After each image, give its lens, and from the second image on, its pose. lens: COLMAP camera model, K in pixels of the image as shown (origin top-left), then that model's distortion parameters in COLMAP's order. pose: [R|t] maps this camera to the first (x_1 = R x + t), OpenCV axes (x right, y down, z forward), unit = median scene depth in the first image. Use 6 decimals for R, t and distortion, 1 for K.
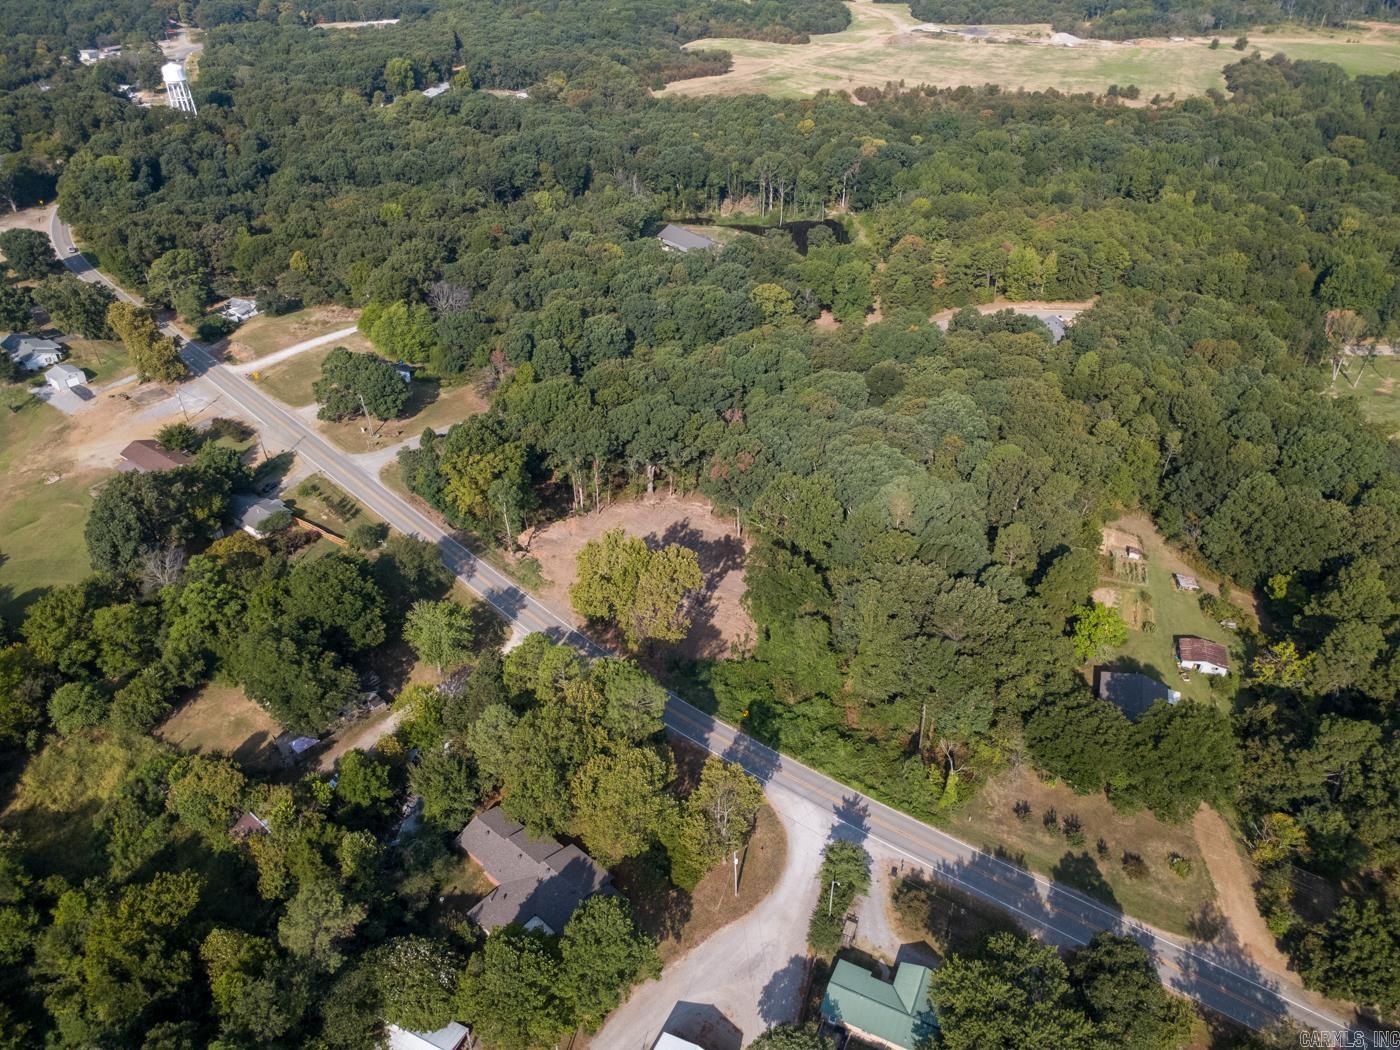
lens RADIAL K [[983.6, 0, 705.3], [0, 983.6, 520.8], [0, 0, 1]] dist [0.004471, 0.002509]
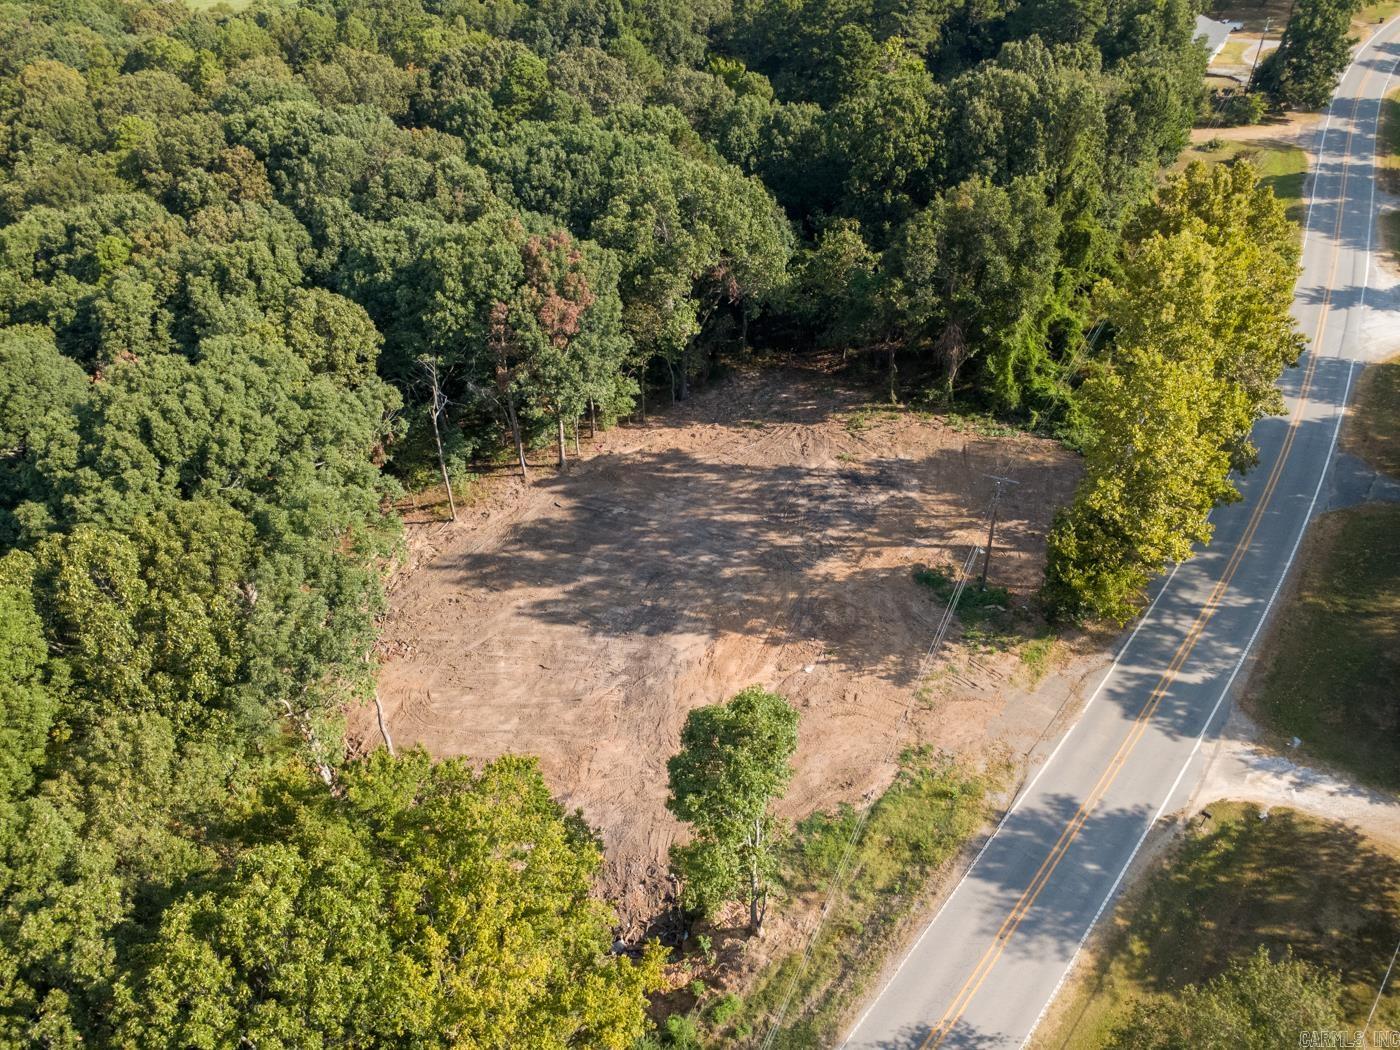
lens RADIAL K [[983.6, 0, 696.4], [0, 983.6, 527.4], [0, 0, 1]] dist [0.004471, 0.002509]
pose [[-0.079614, -0.627876, 0.774231, -0.310561], [0.571802, 0.607442, 0.551414, -0.166841], [-0.816520, 0.486607, 0.310660, 0.847391]]
